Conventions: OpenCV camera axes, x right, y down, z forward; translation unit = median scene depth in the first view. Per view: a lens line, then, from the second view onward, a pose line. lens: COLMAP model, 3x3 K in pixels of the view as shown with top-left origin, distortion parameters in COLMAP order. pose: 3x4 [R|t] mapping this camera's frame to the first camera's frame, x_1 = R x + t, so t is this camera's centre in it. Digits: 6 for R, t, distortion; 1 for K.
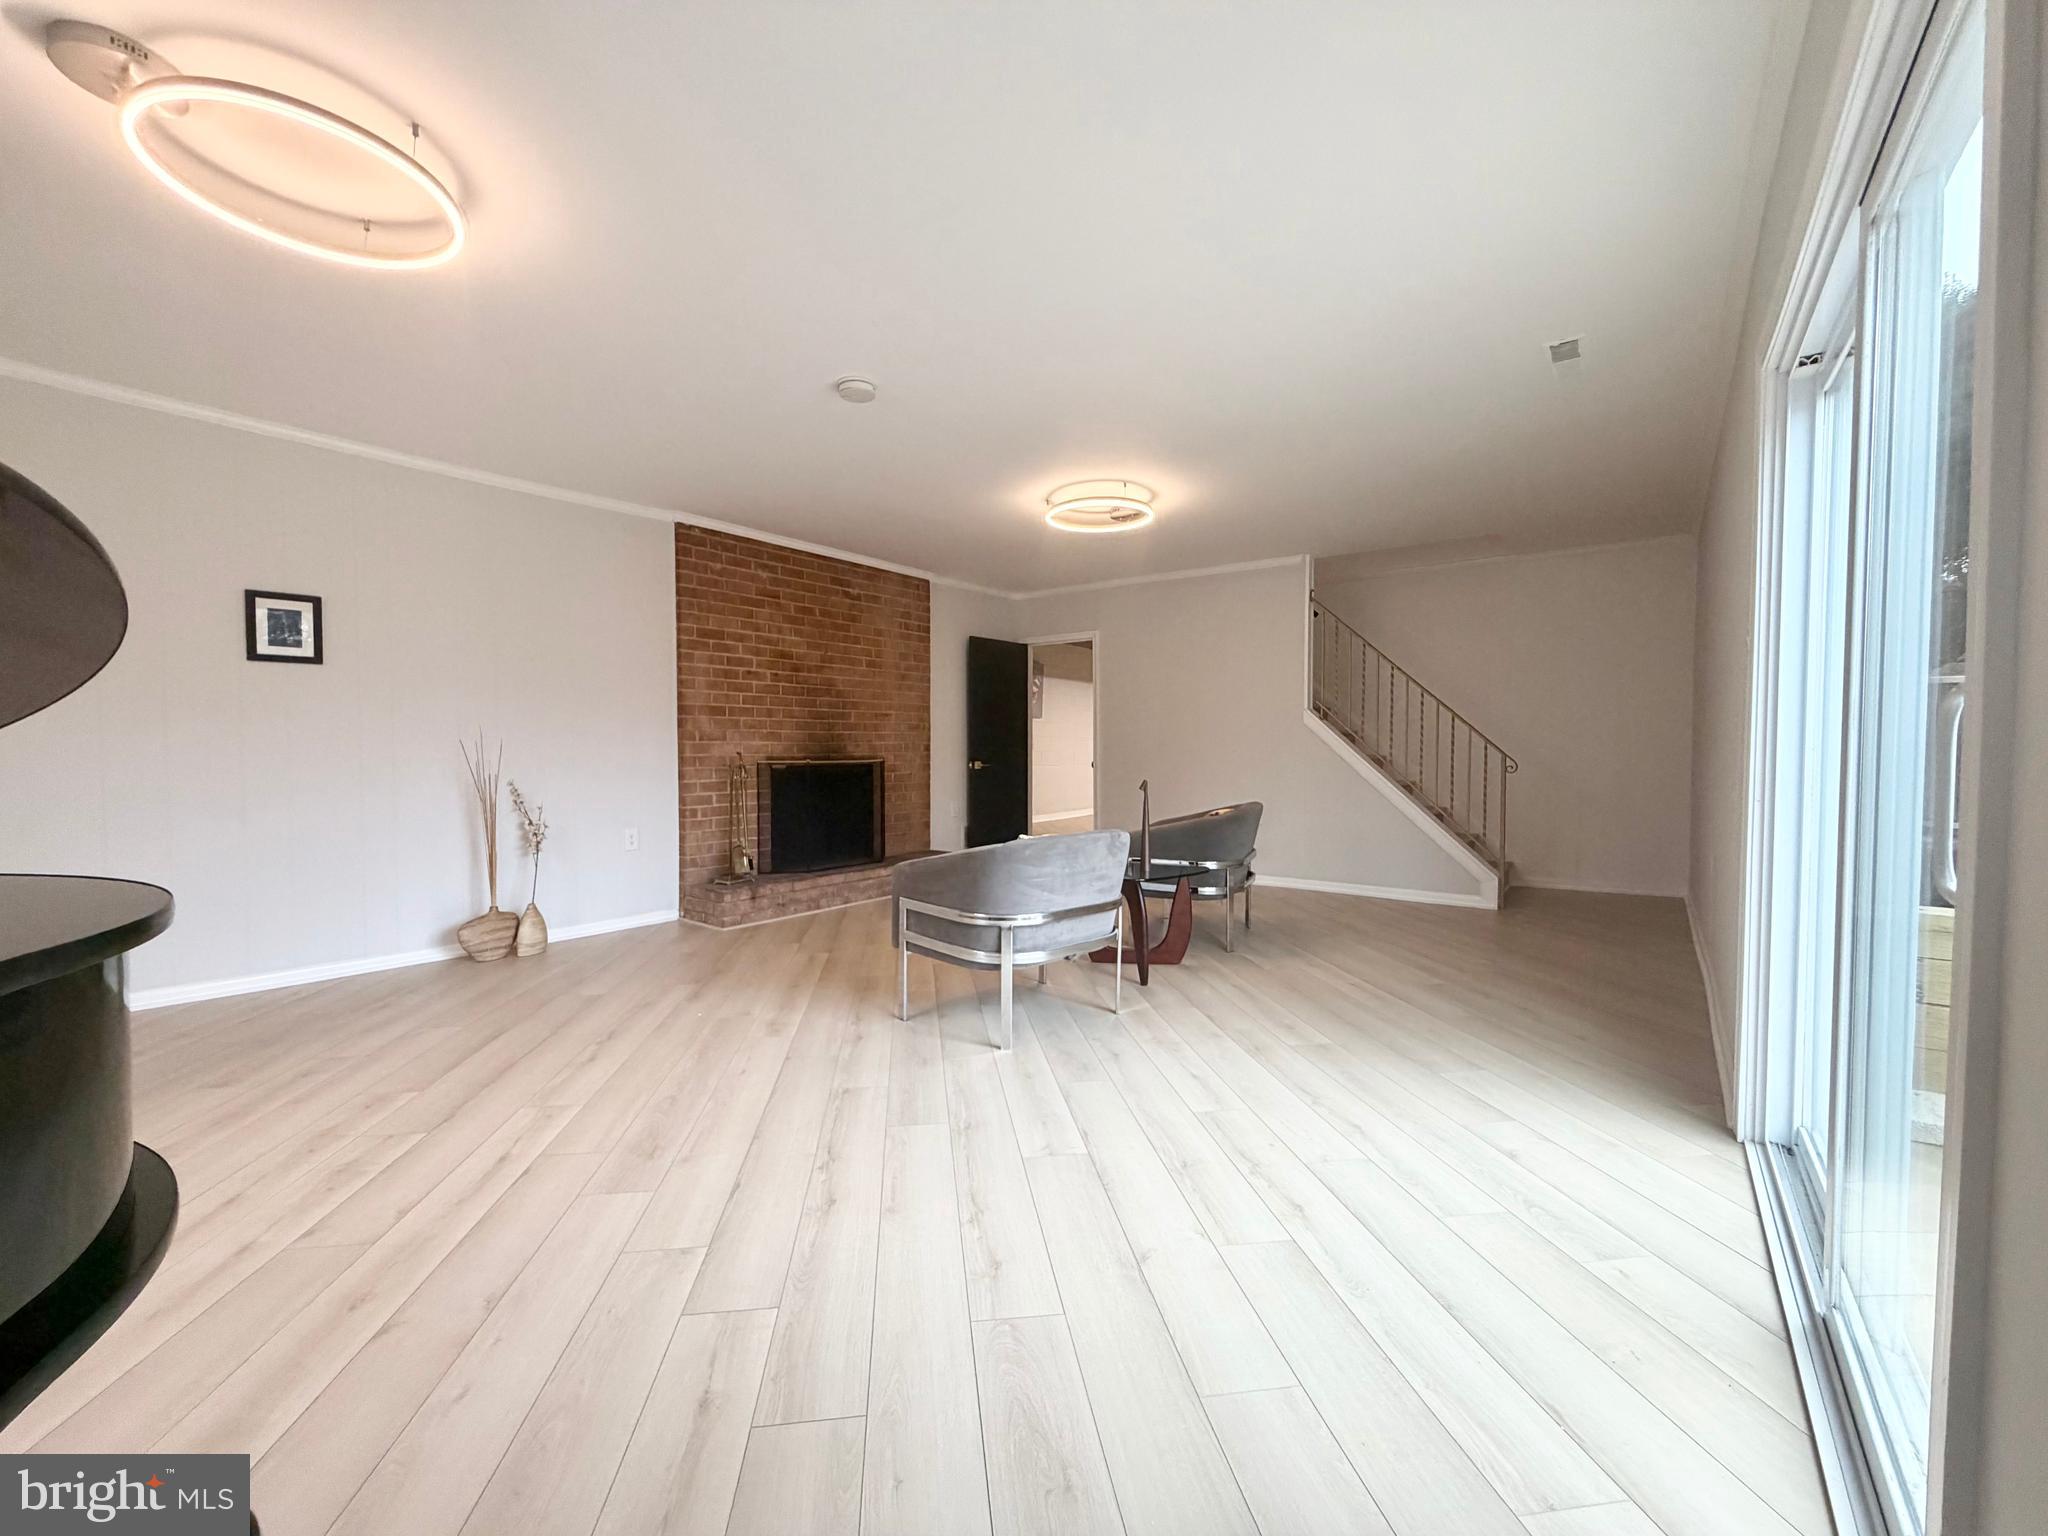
lens RADIAL K [[817.1, 0, 1018.6], [0, 817.1, 760.0], [0, 0, 1]] dist [-0.002507, 0.000343]
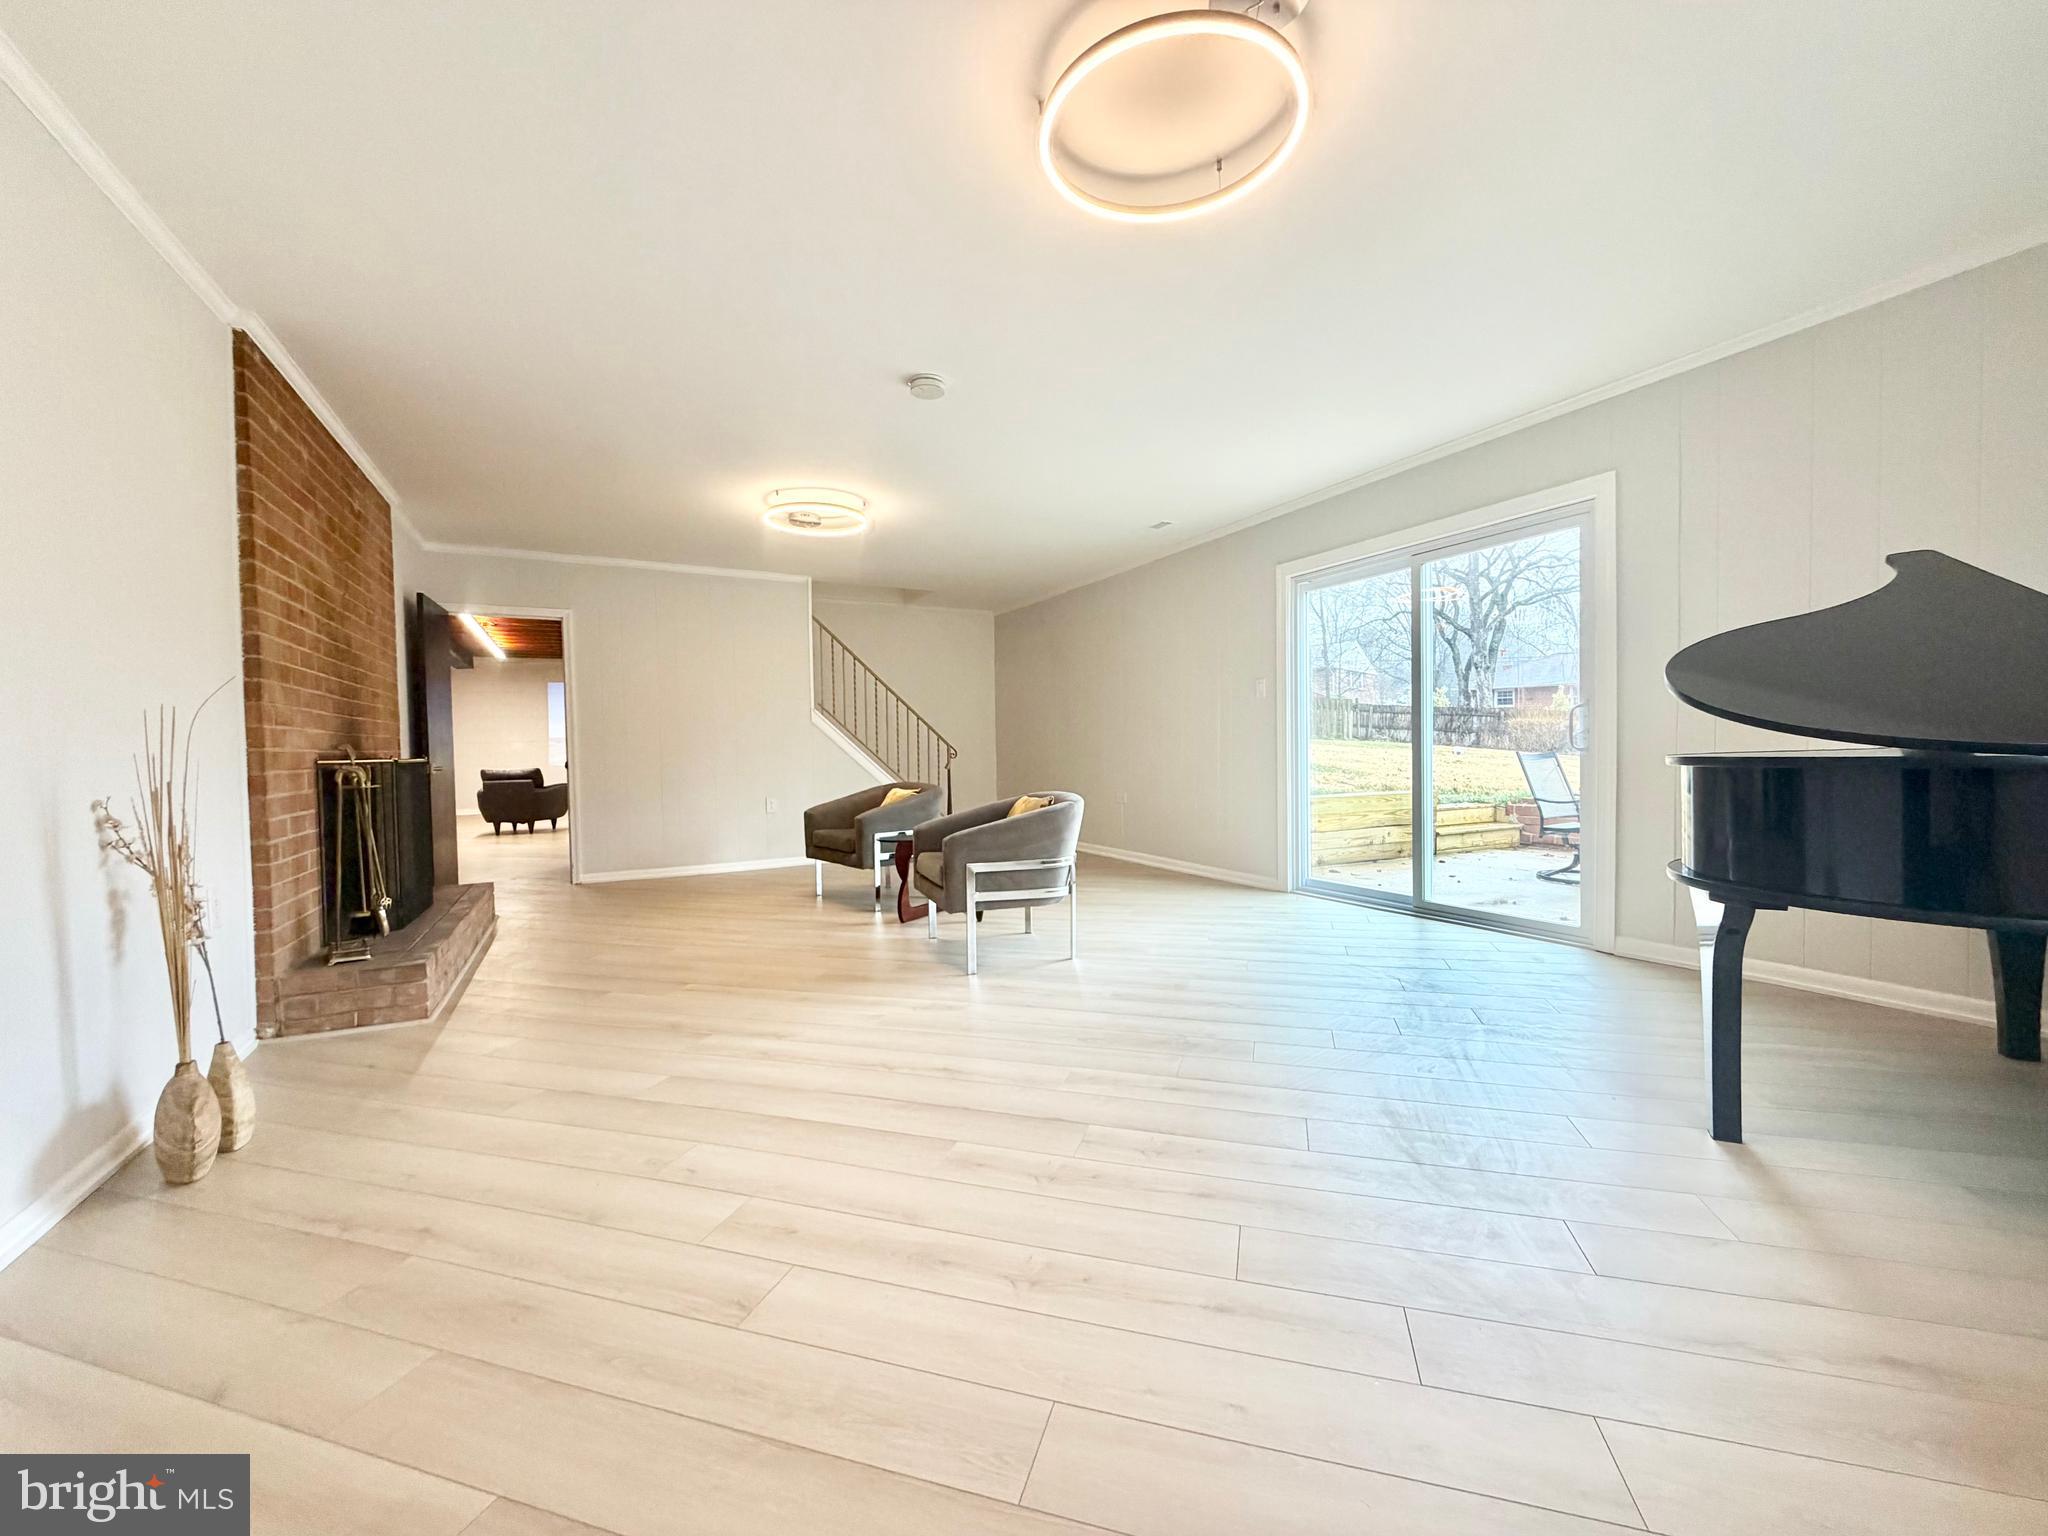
lens RADIAL K [[817.1, 0, 1017.9], [0, 817.1, 768.8], [0, 0, 1]] dist [-0.002507, 0.000343]
pose [[0.421218, -0.029475, 0.906480, -0.674909], [0.032961, 0.999309, 0.017177, 0.013952], [-0.906360, 0.022643, 0.421899, 0.285250]]
